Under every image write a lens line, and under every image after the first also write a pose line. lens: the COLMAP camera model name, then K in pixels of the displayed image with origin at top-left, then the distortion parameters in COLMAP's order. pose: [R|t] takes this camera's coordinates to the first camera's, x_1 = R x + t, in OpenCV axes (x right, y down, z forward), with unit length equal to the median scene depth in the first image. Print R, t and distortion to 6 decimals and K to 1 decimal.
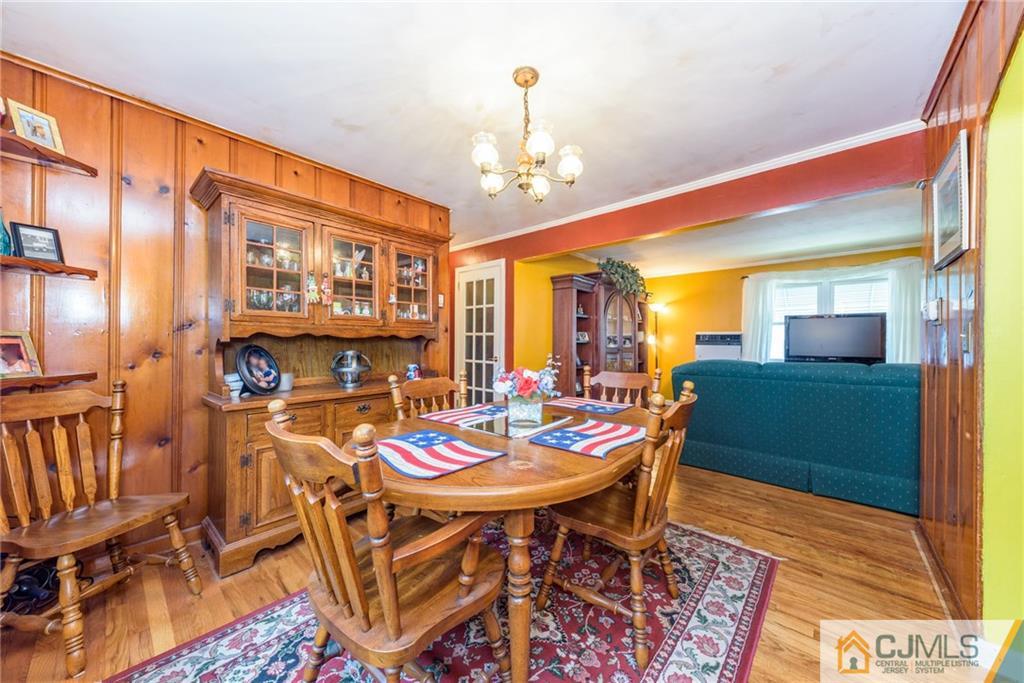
lens RADIAL K [[378.0, 0, 505.5], [0, 378.0, 337.1], [0, 0, 1]] dist [0.012033, -0.000111]
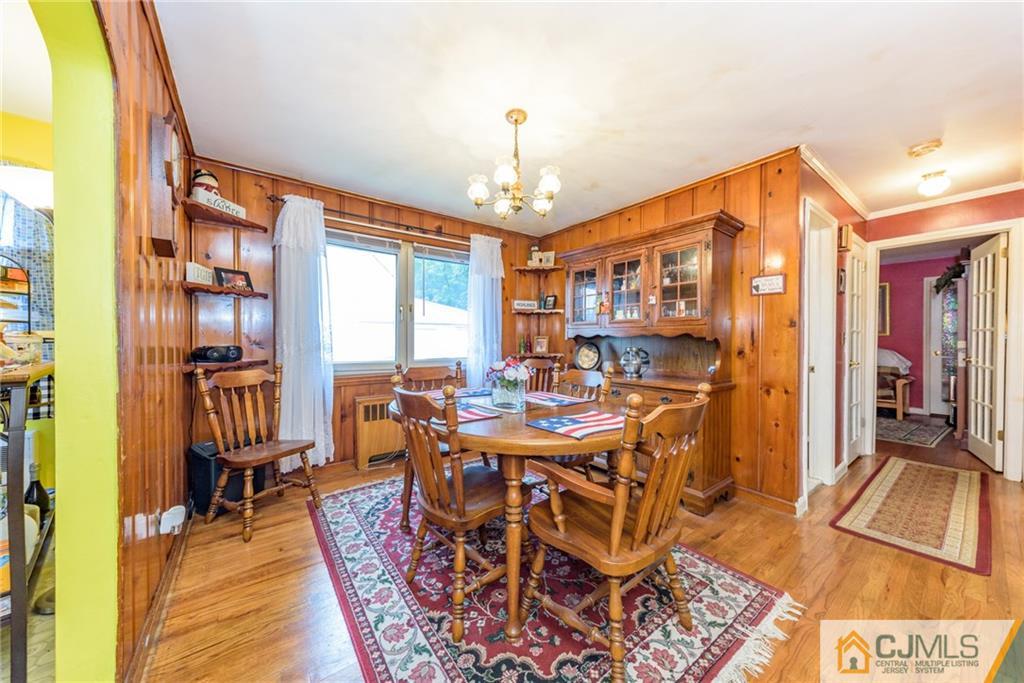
lens RADIAL K [[354.4, 0, 528.2], [0, 354.4, 342.1], [0, 0, 1]] dist [0.004598, -0.001184]
pose [[-0.189559, 0.004002, -0.981861, 1.261961], [0.007302, 0.999970, 0.002666, 0.020599], [0.981842, -0.006665, -0.189583, 1.391726]]
